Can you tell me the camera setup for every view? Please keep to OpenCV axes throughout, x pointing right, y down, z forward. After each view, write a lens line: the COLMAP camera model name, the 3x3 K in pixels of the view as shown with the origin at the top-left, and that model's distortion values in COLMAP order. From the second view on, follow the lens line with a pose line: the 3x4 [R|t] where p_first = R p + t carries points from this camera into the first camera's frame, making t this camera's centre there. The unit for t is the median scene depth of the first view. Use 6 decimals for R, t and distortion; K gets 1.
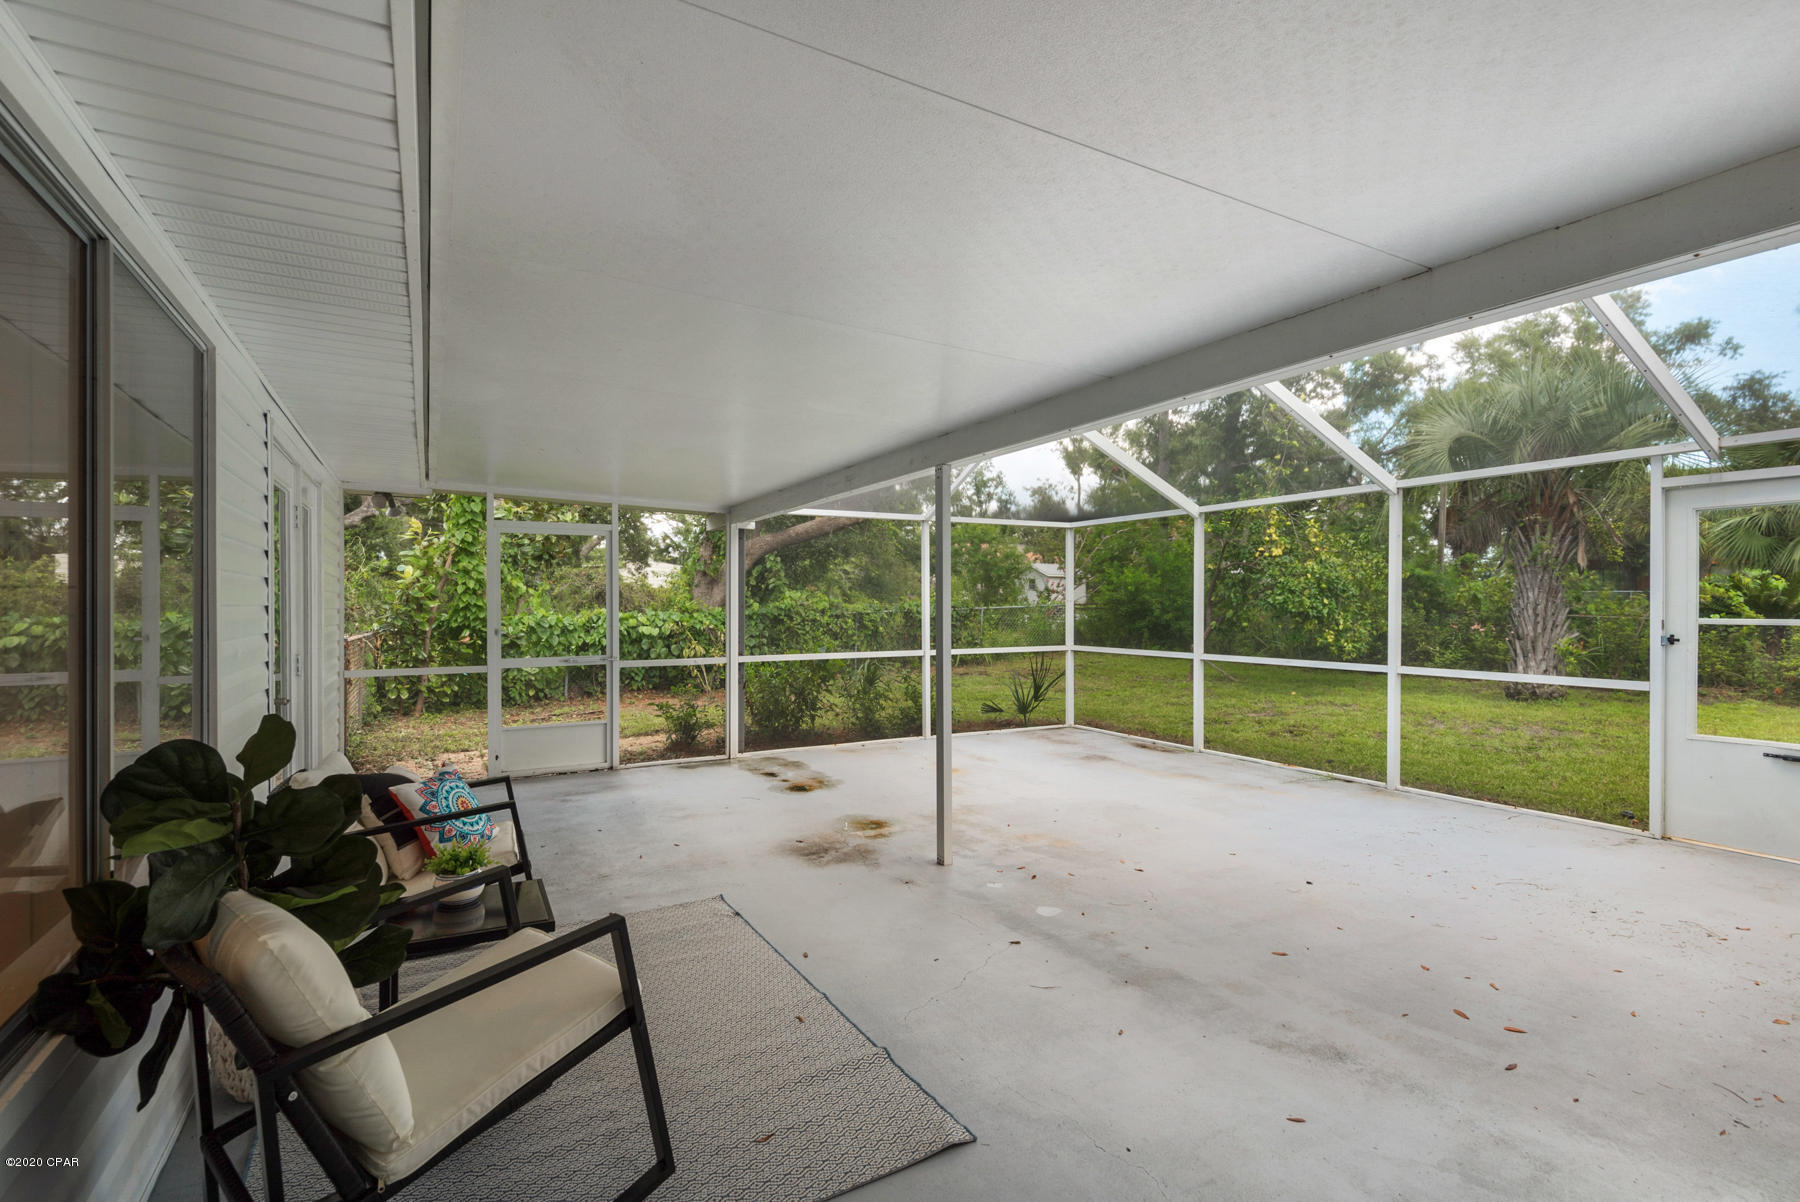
lens RADIAL K [[848.1, 0, 897.0], [0, 848.1, 610.9], [0, 0, 1]] dist [0.011406, -0.006617]
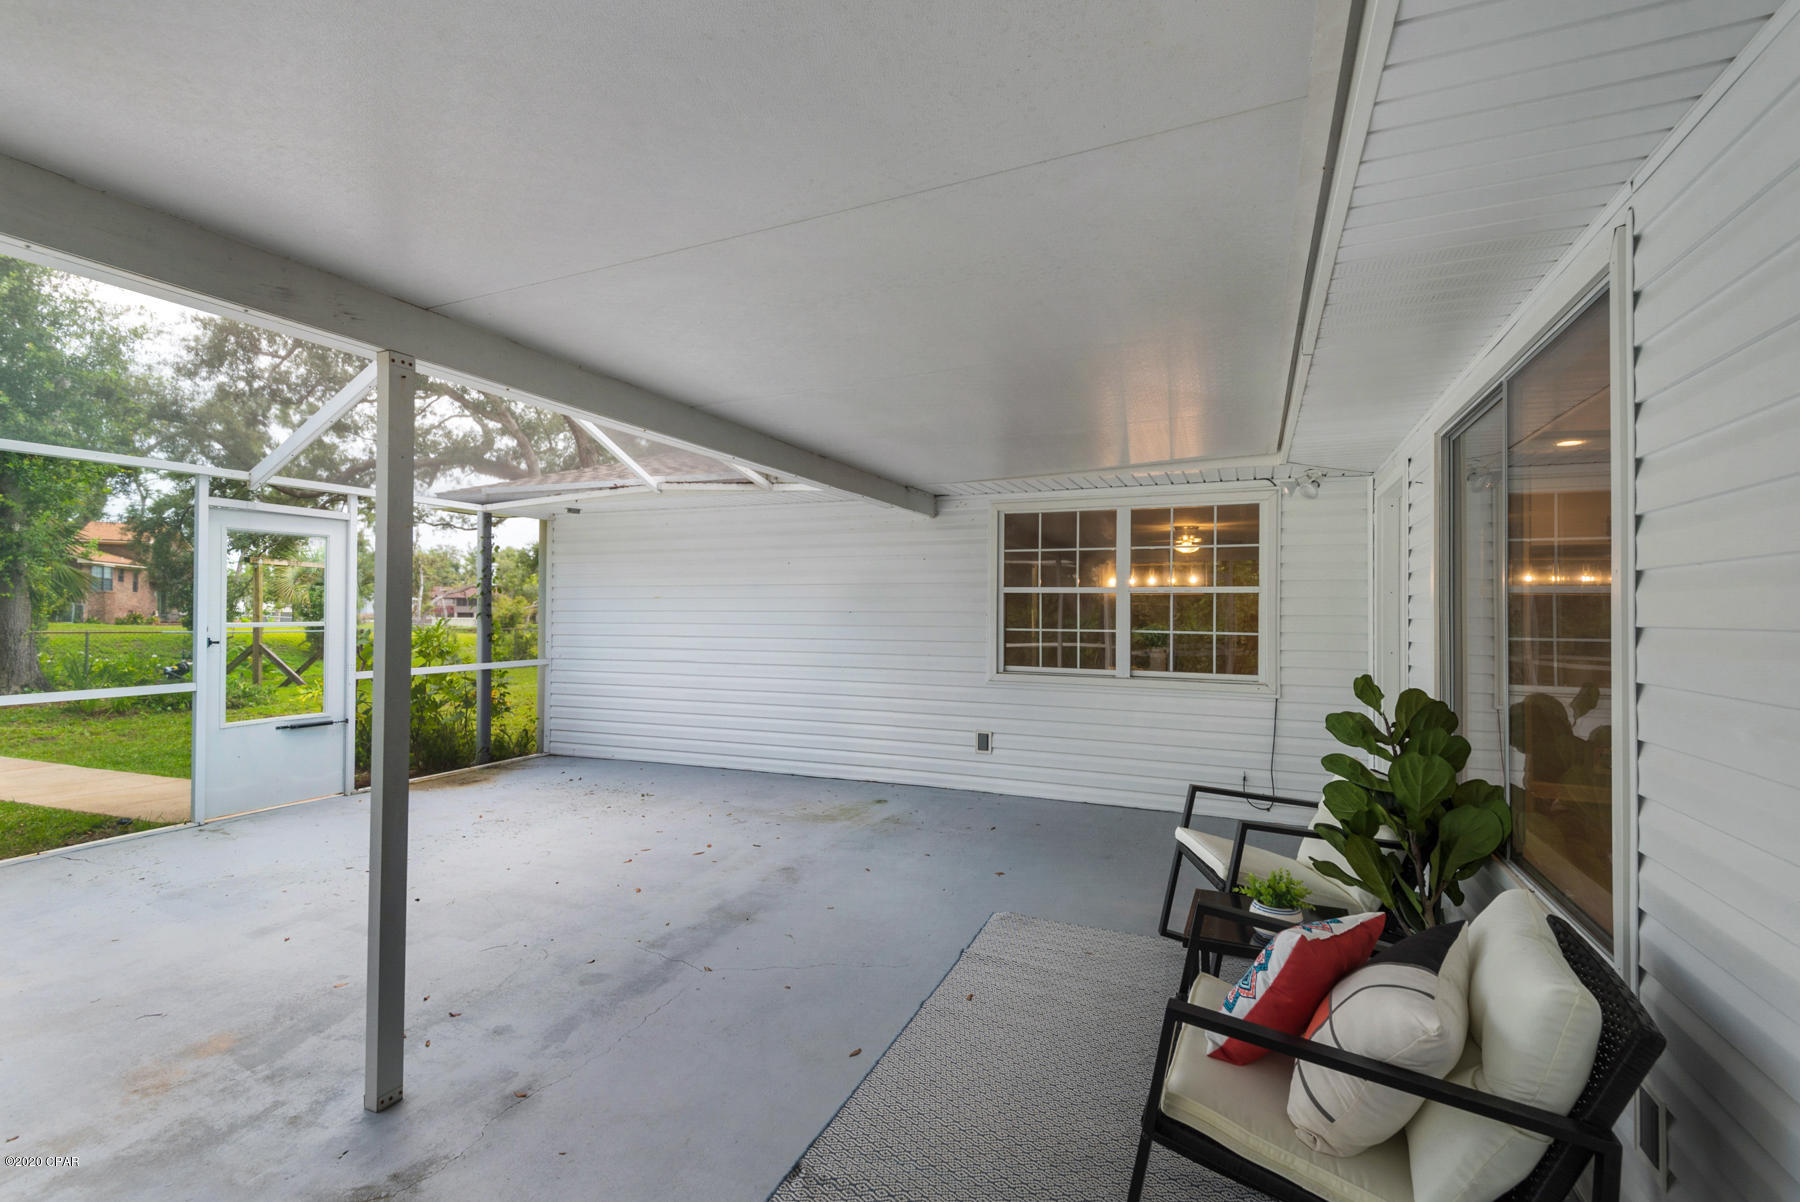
lens RADIAL K [[808.0, 0, 907.9], [0, 808.0, 605.7], [0, 0, 1]] dist [0.017253, -0.004959]
pose [[-0.631893, 0.004110, 0.775045, -0.622331], [-0.004245, 0.999953, -0.008764, -0.008451], [-0.775044, -0.008828, -0.631845, 1.232121]]
